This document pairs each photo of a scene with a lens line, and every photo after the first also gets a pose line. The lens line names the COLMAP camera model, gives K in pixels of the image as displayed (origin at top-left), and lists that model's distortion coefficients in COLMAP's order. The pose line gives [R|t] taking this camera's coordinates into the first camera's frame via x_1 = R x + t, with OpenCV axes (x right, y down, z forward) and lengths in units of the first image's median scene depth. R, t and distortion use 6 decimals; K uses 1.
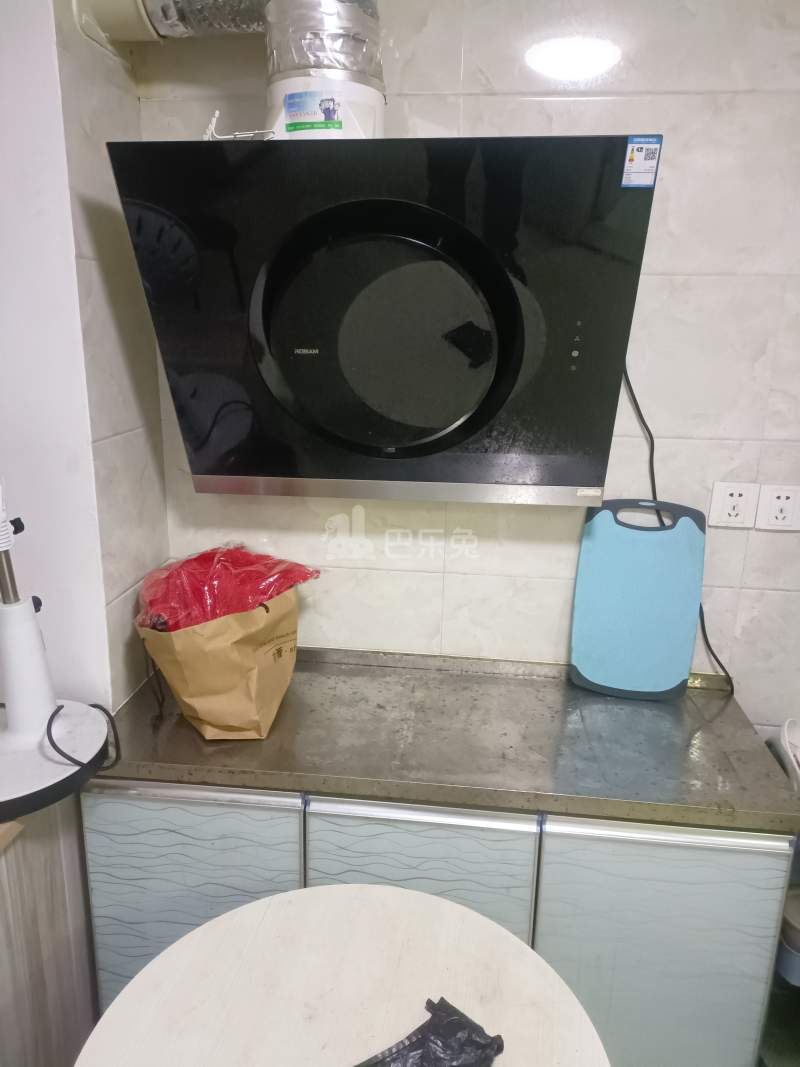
lens RADIAL K [[791.1, 0, 398.8], [0, 791.1, 533.5], [0, 0, 1]] dist [0.003282, -0.006651]
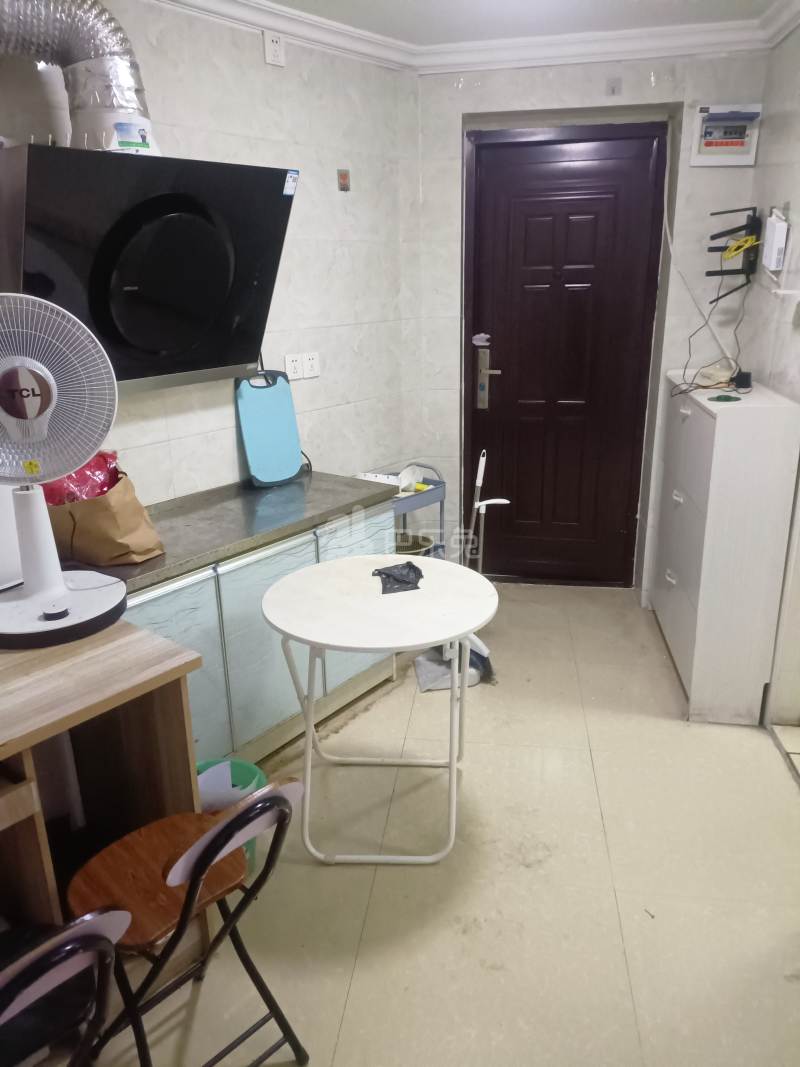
lens RADIAL K [[791.1, 0, 400.4], [0, 791.1, 532.9], [0, 0, 1]] dist [0.003282, -0.006651]
pose [[0.527821, -0.293028, 0.797208, -1.123550], [0.255657, 0.949886, 0.179880, 0.068903], [-0.809966, 0.108867, 0.576284, -0.231940]]
